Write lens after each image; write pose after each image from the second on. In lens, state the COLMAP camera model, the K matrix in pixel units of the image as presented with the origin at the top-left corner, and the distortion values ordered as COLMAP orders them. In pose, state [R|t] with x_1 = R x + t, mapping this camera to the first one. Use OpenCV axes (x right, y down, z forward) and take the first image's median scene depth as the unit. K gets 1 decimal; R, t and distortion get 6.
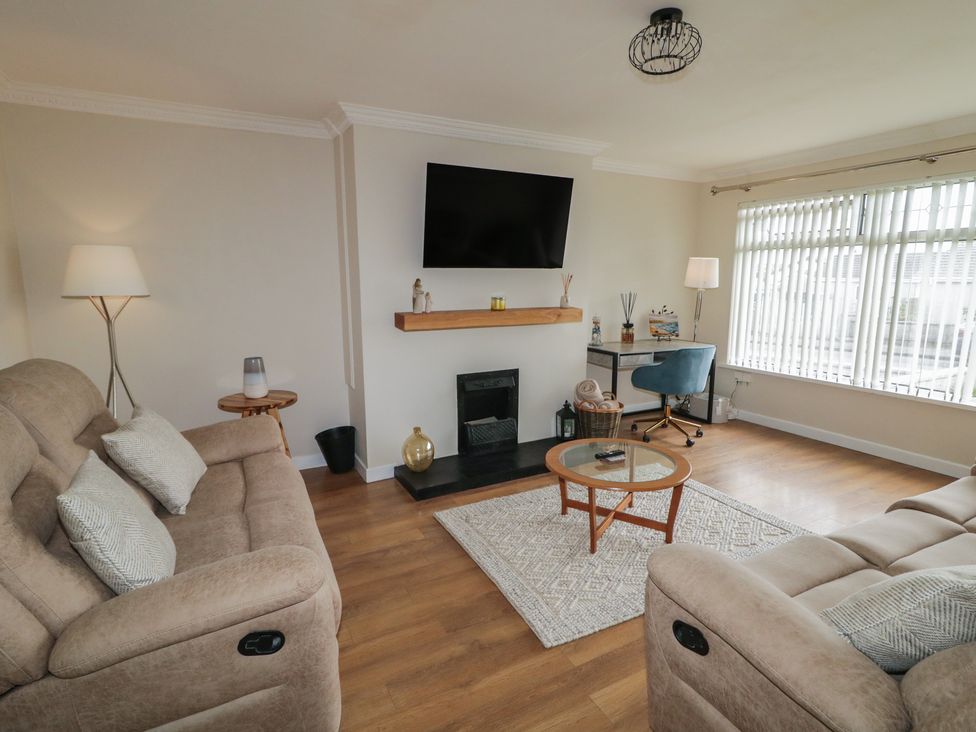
lens RADIAL K [[557.0, 0, 488.0], [0, 557.0, 366.0], [0, 0, 1]] dist [-0.003123, -0.002910]
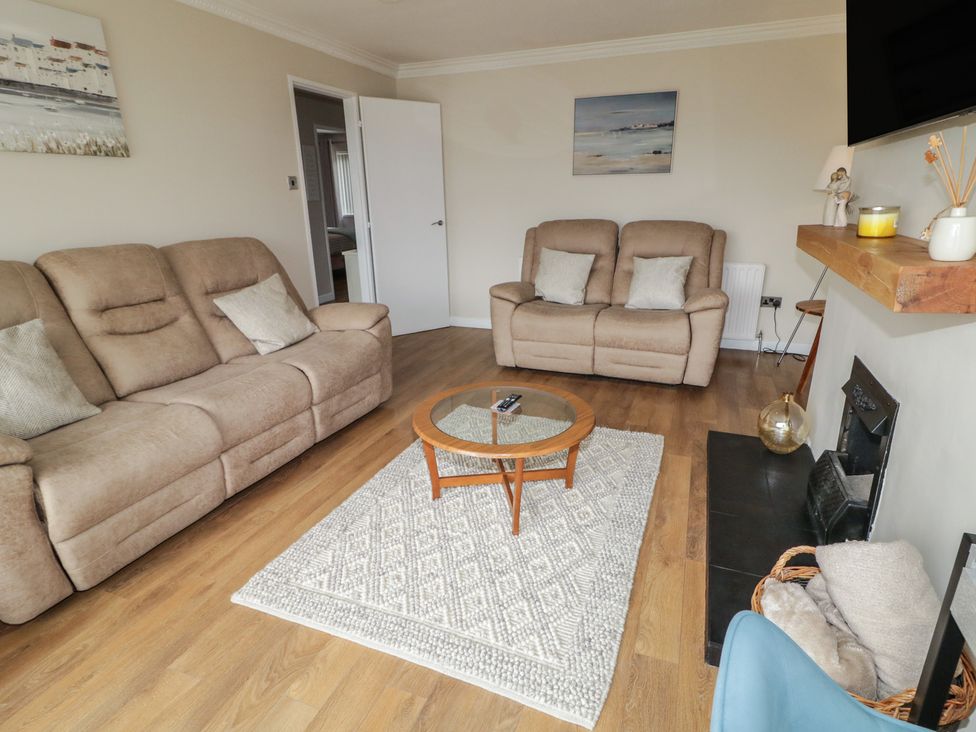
lens RADIAL K [[523.9, 0, 489.3], [0, 523.9, 359.0], [0, 0, 1]] dist [0.005128, 0.000713]
pose [[-0.782412, 0.197857, -0.590495, 0.520843], [-0.088154, 0.903453, 0.419525, -0.162568], [0.616490, 0.380296, -0.689431, 1.148162]]
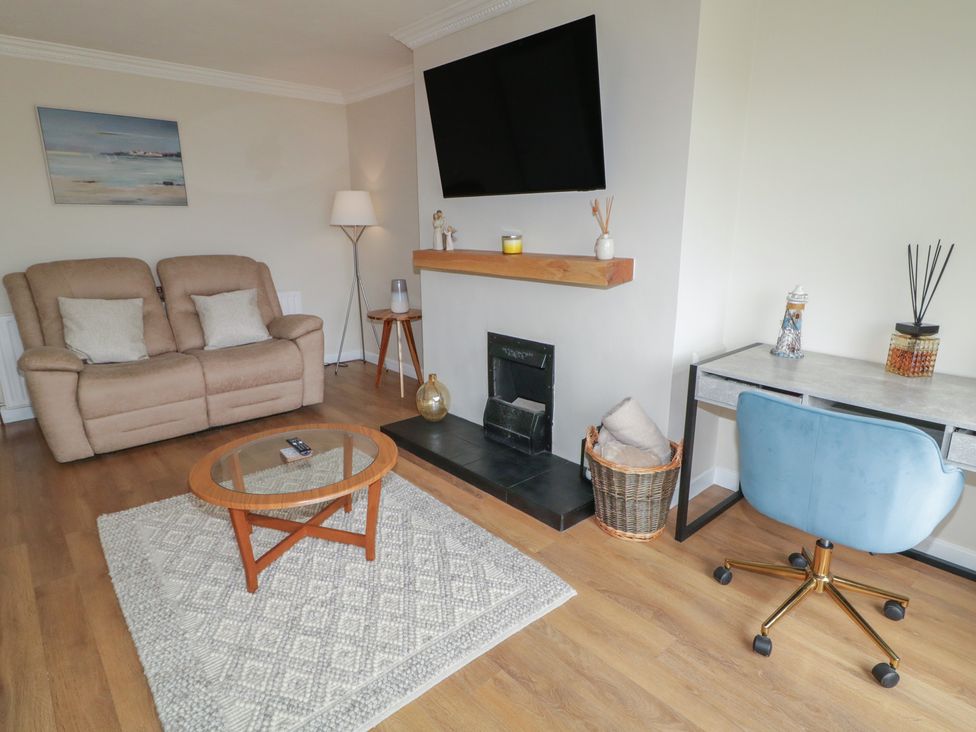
lens RADIAL K [[557.0, 0, 488.0], [0, 557.0, 366.0], [0, 0, 1]] dist [-0.003123, -0.002910]
pose [[0.207153, 0.245753, -0.946939, 0.734987], [-0.156216, 0.963824, 0.215961, -0.112954], [0.965756, 0.103190, 0.238049, 0.823664]]
